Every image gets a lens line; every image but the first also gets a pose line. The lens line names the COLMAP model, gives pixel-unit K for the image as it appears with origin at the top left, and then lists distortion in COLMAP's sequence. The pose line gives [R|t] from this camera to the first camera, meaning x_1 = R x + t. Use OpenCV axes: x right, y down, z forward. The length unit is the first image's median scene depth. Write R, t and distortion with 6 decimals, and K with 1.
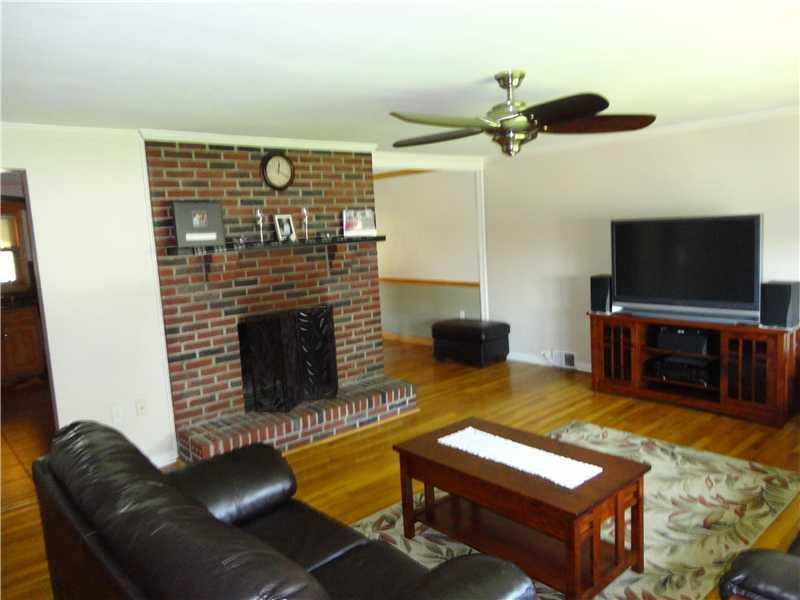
lens RADIAL K [[586.0, 0, 397.2], [0, 586.0, 296.1], [0, 0, 1]] dist [-0.017906, 0.001951]
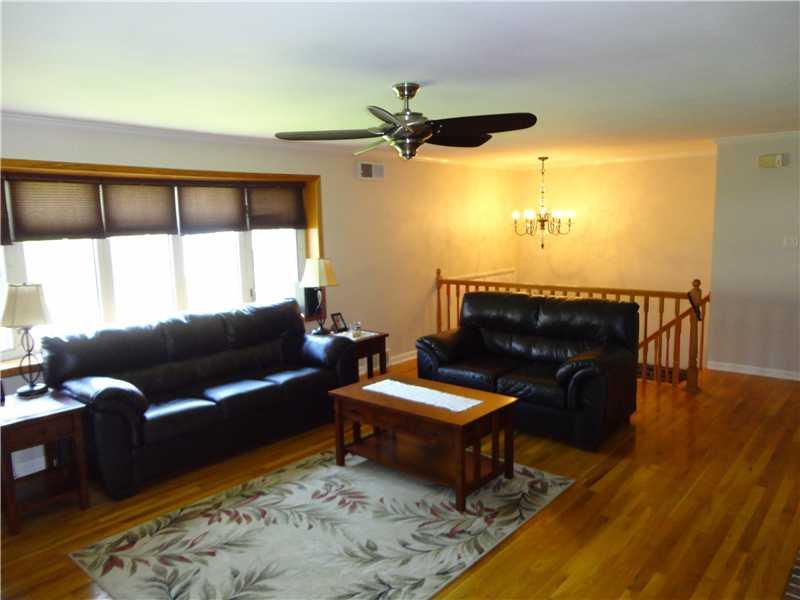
lens RADIAL K [[584.4, 0, 400.0], [0, 584.4, 300.0], [0, 0, 1]] dist [-0.021086, 0.003478]
pose [[-0.987811, 0.093580, -0.124386, 0.253029], [0.059409, 0.965271, 0.254406, -0.179486], [0.143874, 0.243916, -0.959065, 1.434465]]
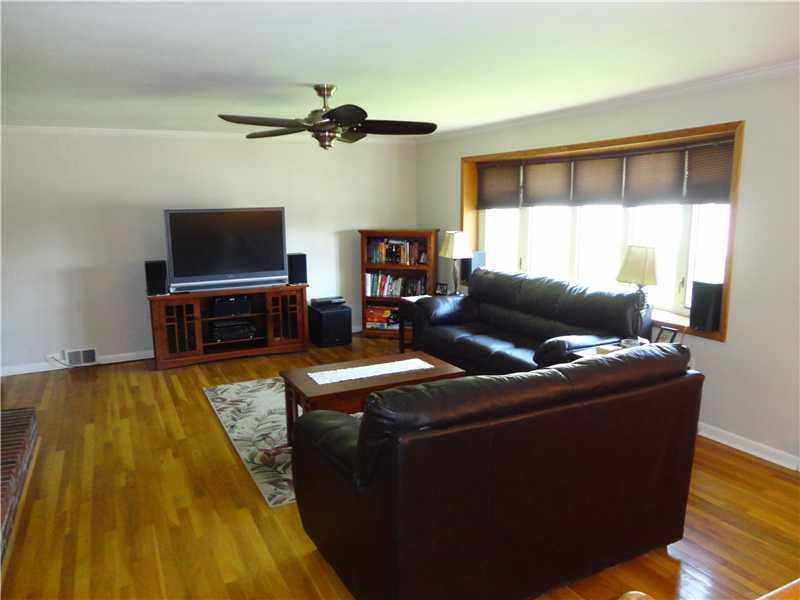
lens RADIAL K [[586.0, 0, 397.2], [0, 586.0, 296.1], [0, 0, 1]] dist [-0.017906, 0.001951]
pose [[0.247583, -0.104382, 0.963227, -0.707292], [0.118225, 0.990005, 0.076896, -0.001299], [-0.961626, 0.094839, 0.257449, 0.372448]]
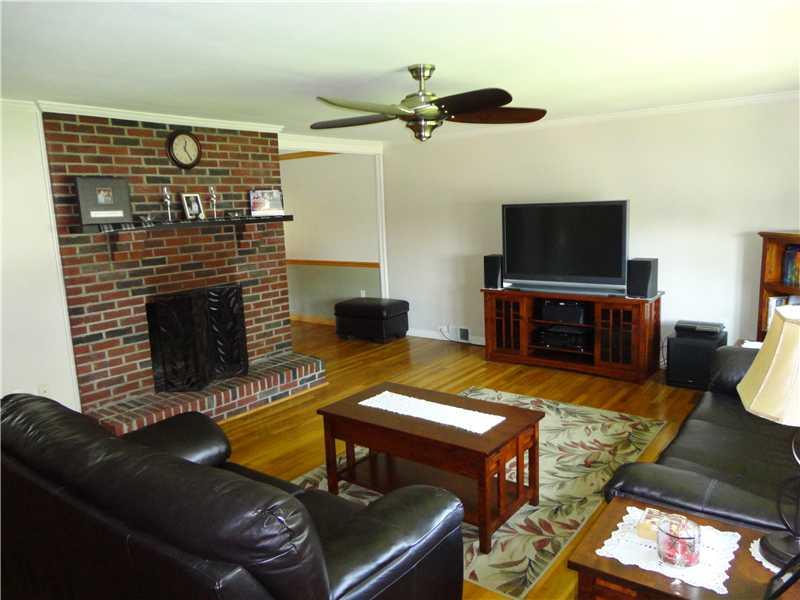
lens RADIAL K [[584.4, 0, 400.0], [0, 584.4, 300.0], [0, 0, 1]] dist [-0.021086, 0.003478]
pose [[0.981051, -0.016862, 0.193016, -0.042116], [0.010506, 0.999370, 0.033906, 0.013141], [-0.193466, -0.031235, 0.980610, -0.048529]]
